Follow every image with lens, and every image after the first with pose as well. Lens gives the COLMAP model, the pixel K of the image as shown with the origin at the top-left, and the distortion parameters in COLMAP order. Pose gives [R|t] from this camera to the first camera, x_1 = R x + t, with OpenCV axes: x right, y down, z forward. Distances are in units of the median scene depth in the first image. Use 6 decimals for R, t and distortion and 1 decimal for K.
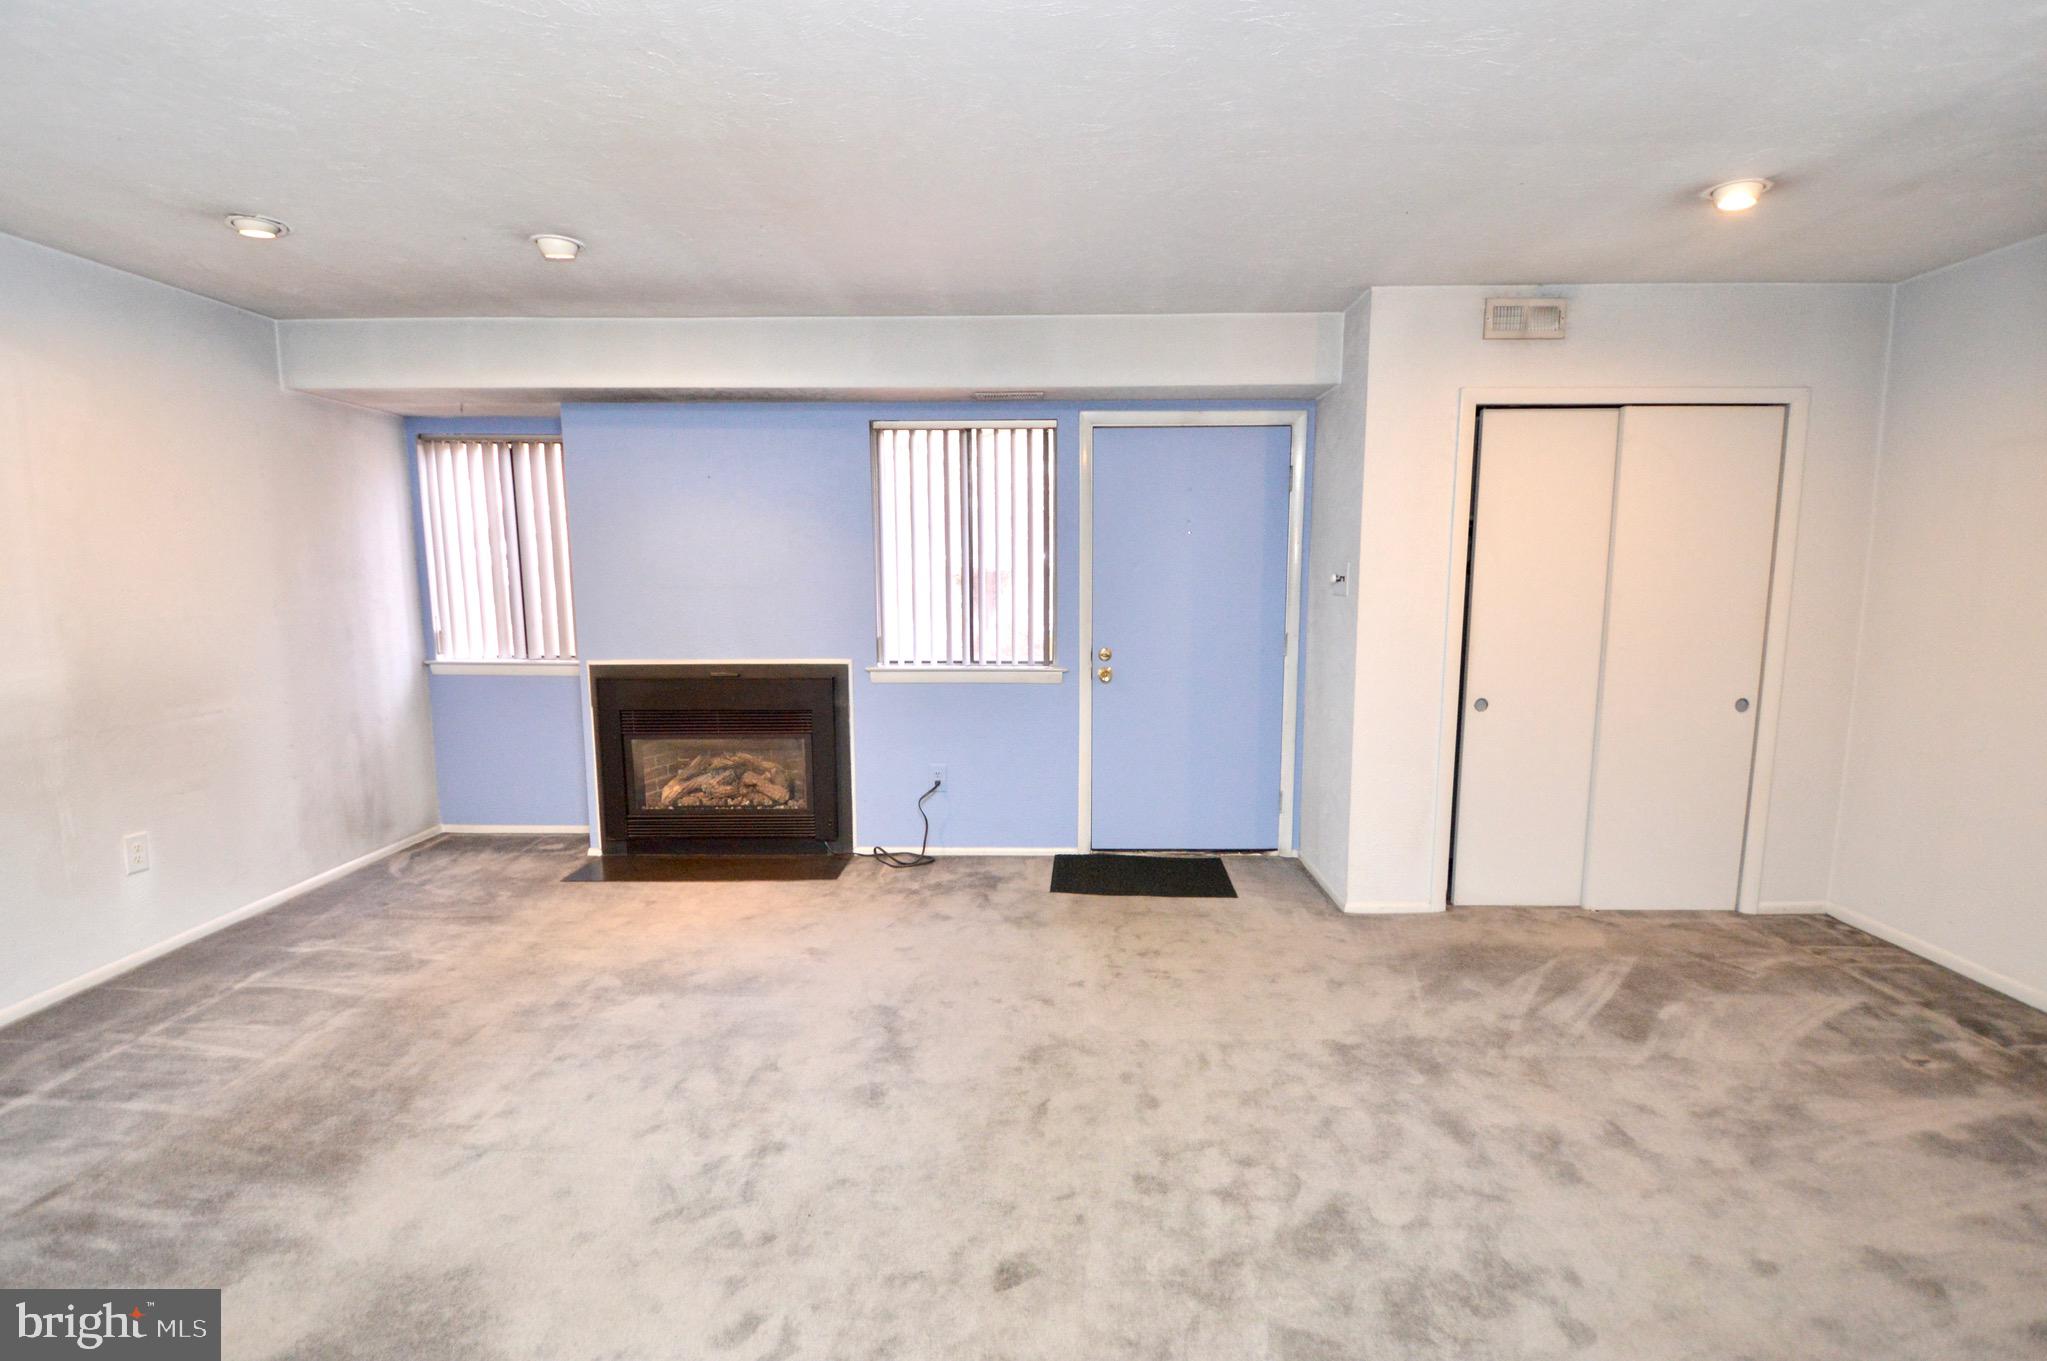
lens RADIAL K [[942.9, 0, 1038.3], [0, 942.9, 684.9], [0, 0, 1]] dist [0.011640, -0.019869]
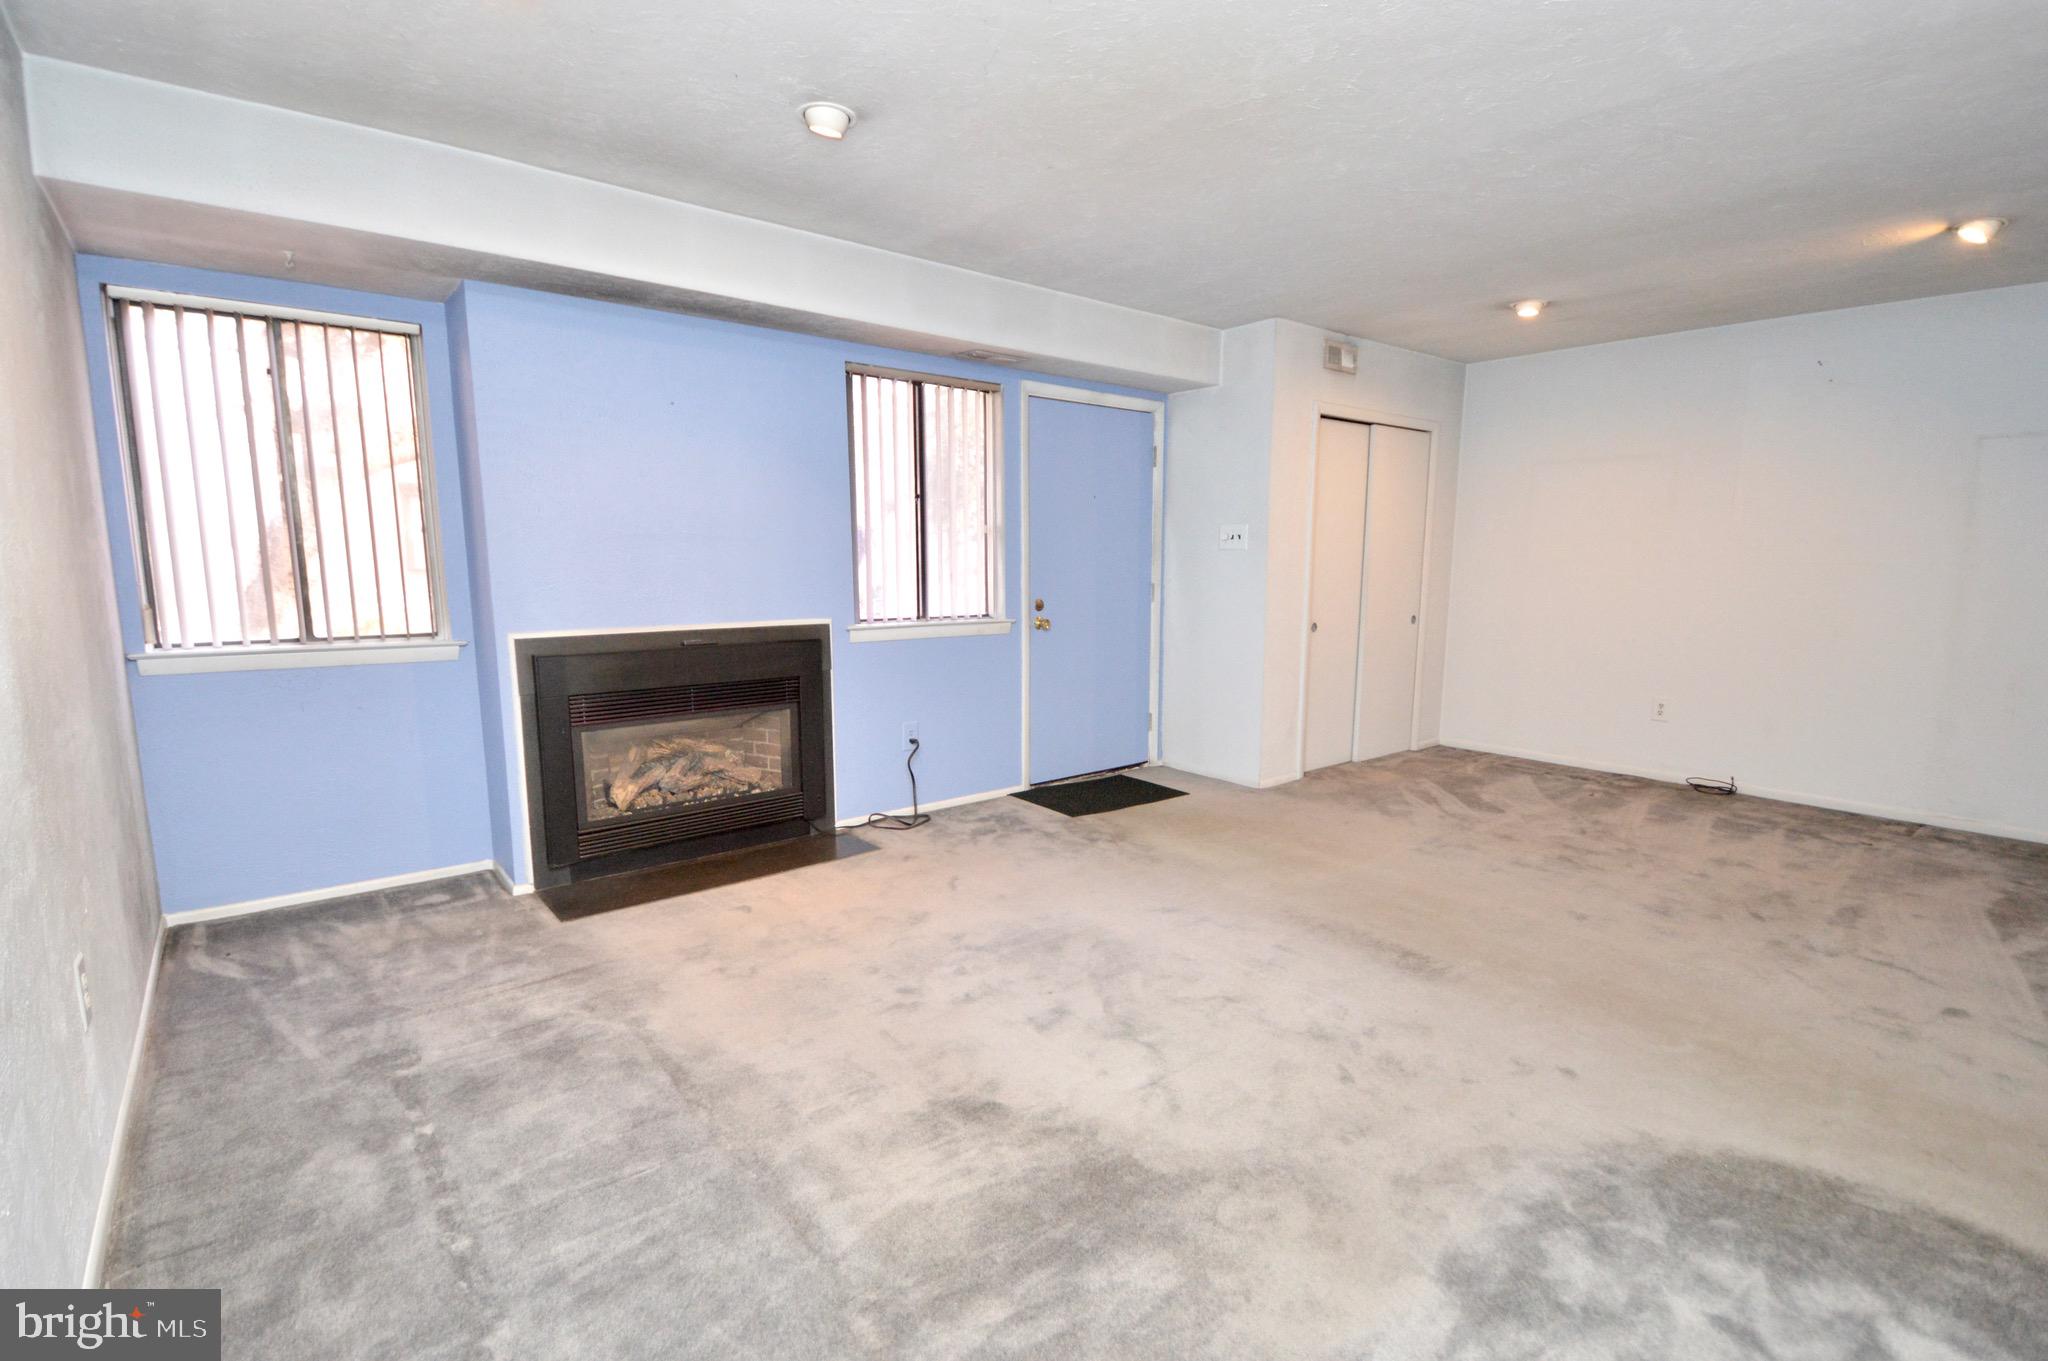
lens RADIAL K [[943.3, 0, 1044.4], [0, 943.3, 687.0], [0, 0, 1]] dist [0.011640, -0.019869]
pose [[0.757233, -0.085560, 0.647516, -0.646652], [0.074413, 0.996229, 0.044615, 0.014116], [-0.648892, 0.014399, 0.760745, 0.159382]]
